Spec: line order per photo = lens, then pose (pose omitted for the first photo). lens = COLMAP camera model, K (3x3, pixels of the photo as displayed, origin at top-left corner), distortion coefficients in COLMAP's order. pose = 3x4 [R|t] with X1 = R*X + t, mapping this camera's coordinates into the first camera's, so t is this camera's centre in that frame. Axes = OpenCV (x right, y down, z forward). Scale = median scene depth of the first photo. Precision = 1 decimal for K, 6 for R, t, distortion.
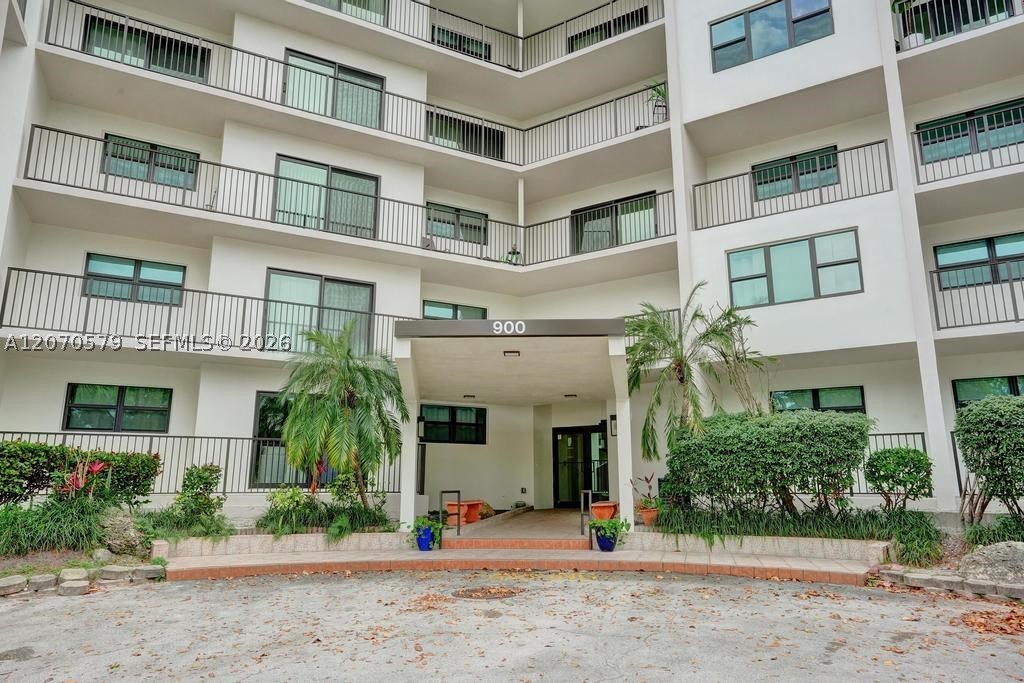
lens RADIAL K [[639.1, 0, 507.2], [0, 639.1, 353.6], [0, 0, 1]] dist [0.006513, 0.003369]
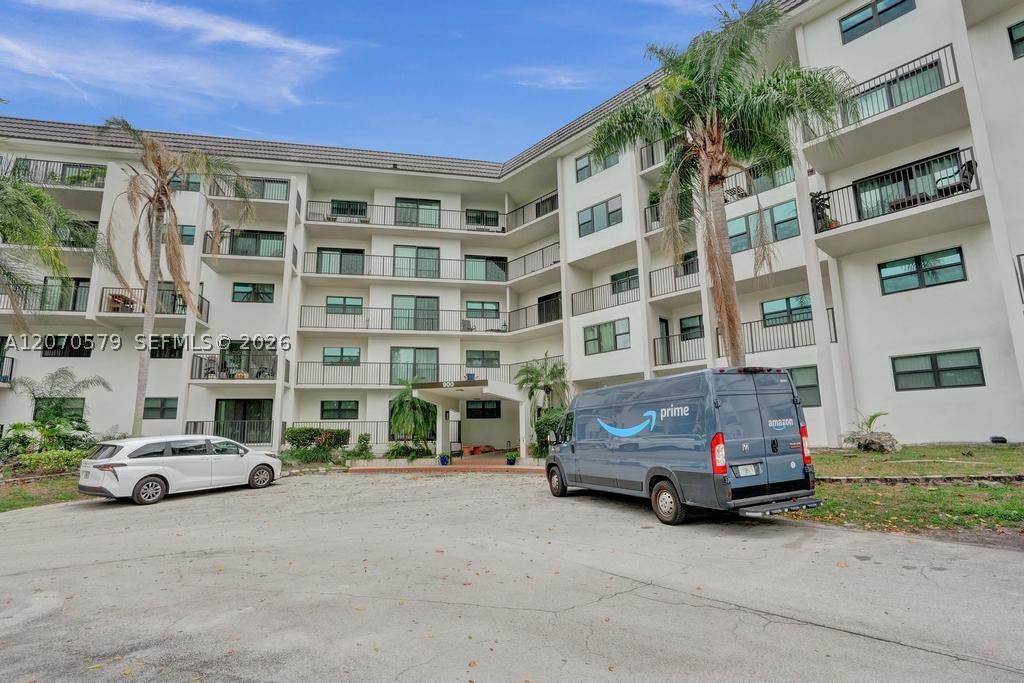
lens RADIAL K [[504.2, 0, 512.0], [0, 504.2, 341.5], [0, 0, 1]] dist [-0.001125, -0.000096]
pose [[0.961538, -0.066704, -0.266449, 0.625444], [0.072184, 0.997333, 0.010816, -0.165302], [0.265016, -0.029633, 0.963788, -0.759801]]
